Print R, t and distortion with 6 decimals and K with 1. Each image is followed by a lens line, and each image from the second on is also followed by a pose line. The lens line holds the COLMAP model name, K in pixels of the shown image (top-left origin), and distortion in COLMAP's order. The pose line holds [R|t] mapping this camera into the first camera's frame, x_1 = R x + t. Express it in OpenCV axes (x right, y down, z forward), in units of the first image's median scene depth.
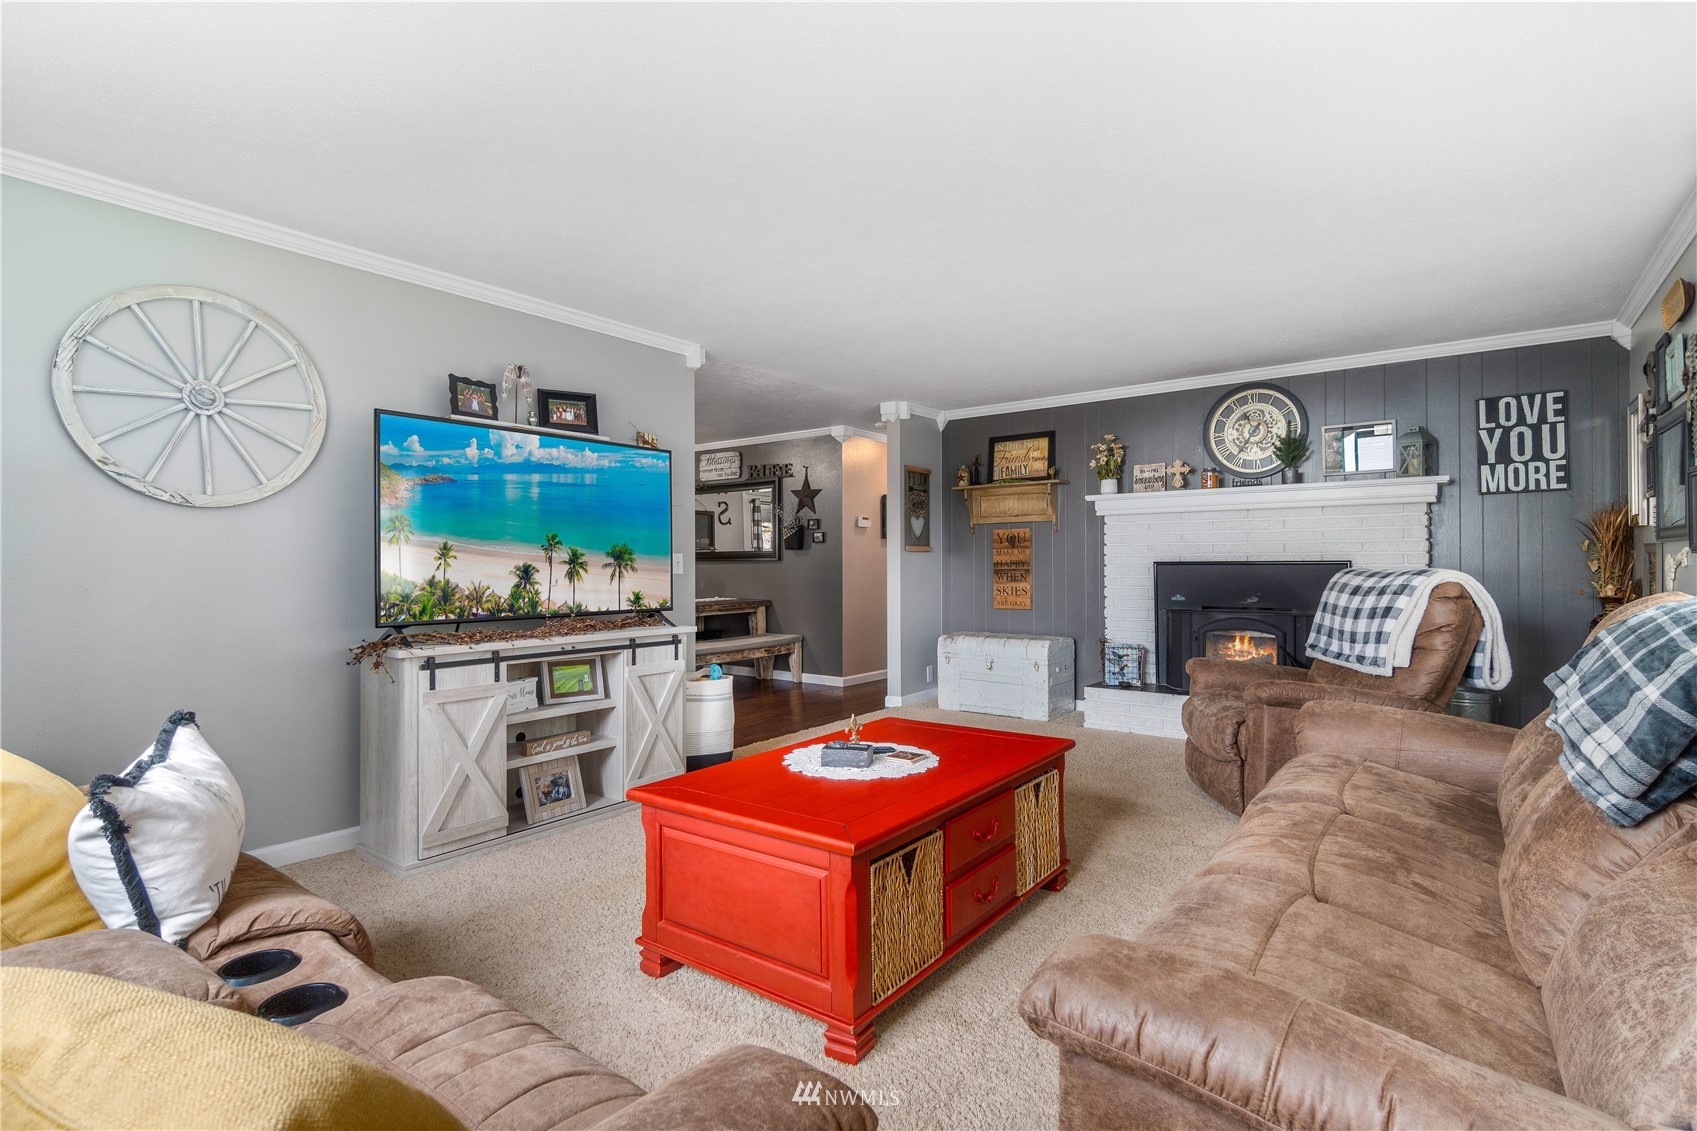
lens RADIAL K [[787.2, 0, 844.5], [0, 787.2, 558.8], [0, 0, 1]] dist [-0.002638, 0.001135]
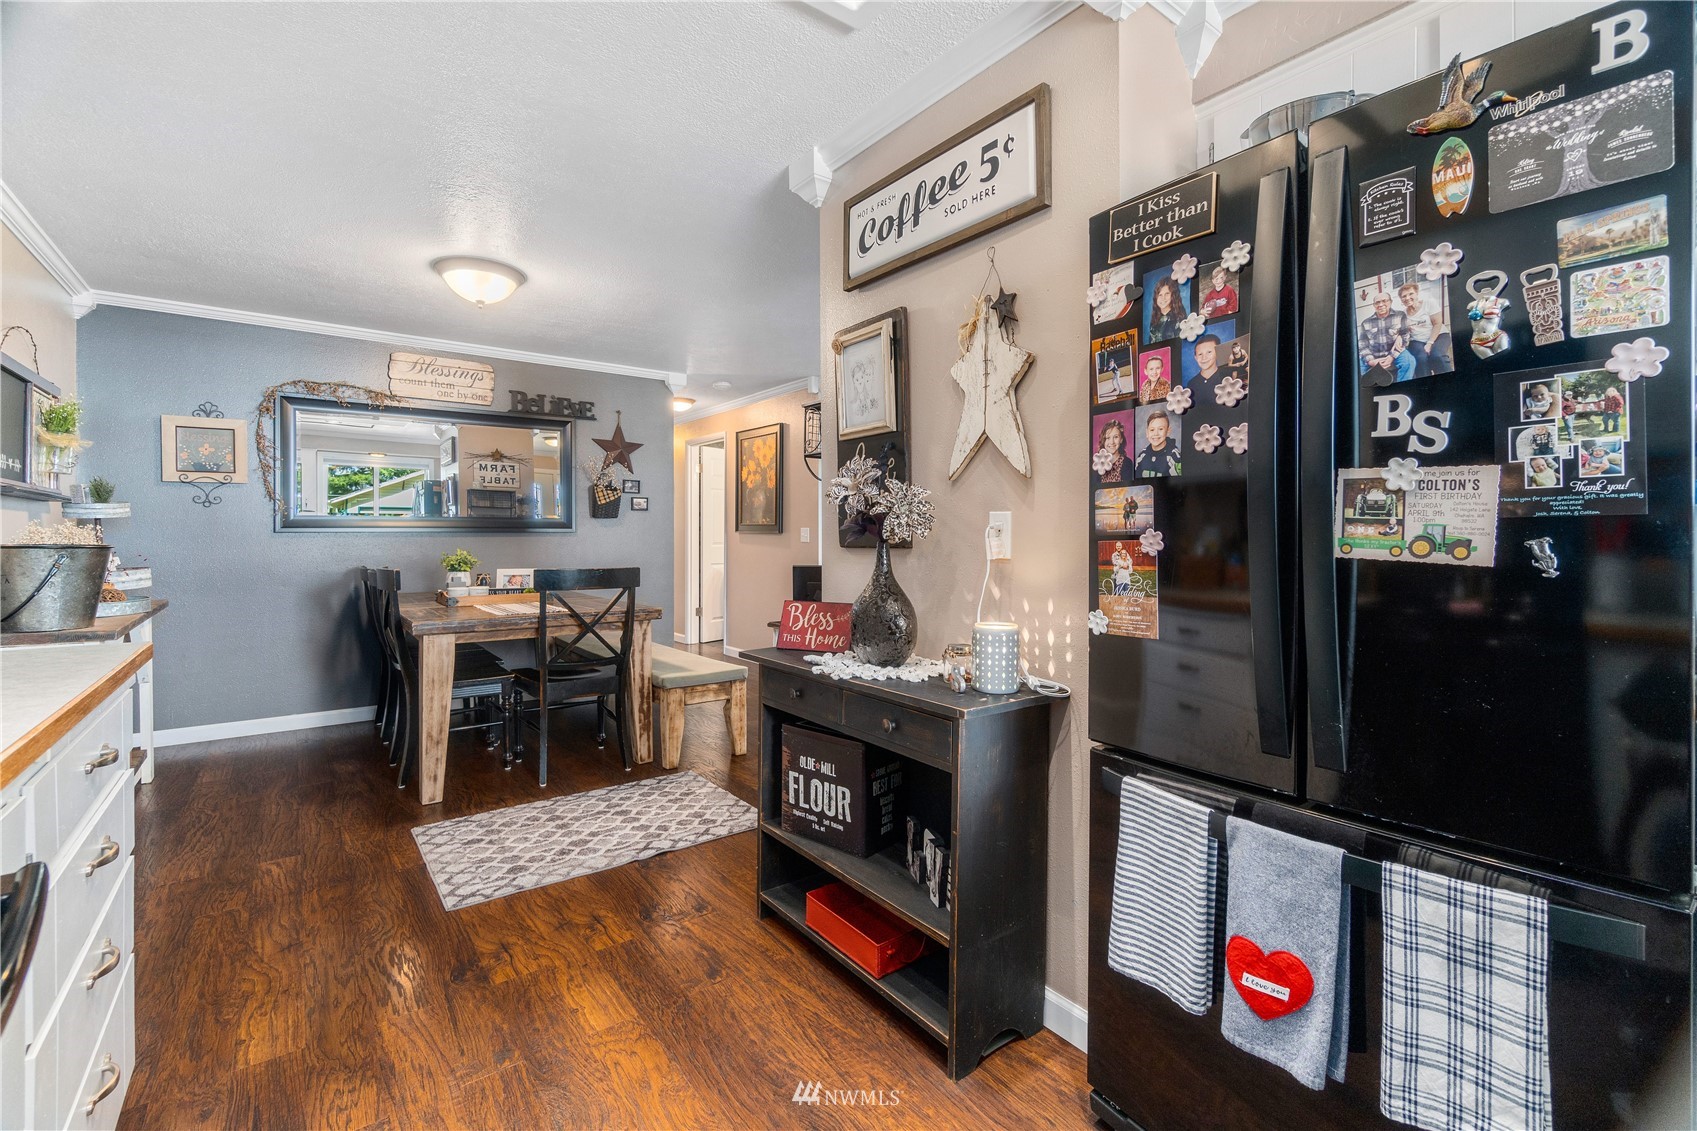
lens RADIAL K [[742.6, 0, 848.5], [0, 742.6, 565.5], [0, 0, 1]] dist [-0.000242, -0.001140]
pose [[0.302158, -0.046575, 0.952119, -0.664553], [-0.011779, 0.998547, 0.052584, -0.006377], [-0.953185, -0.027104, 0.301170, 0.546718]]
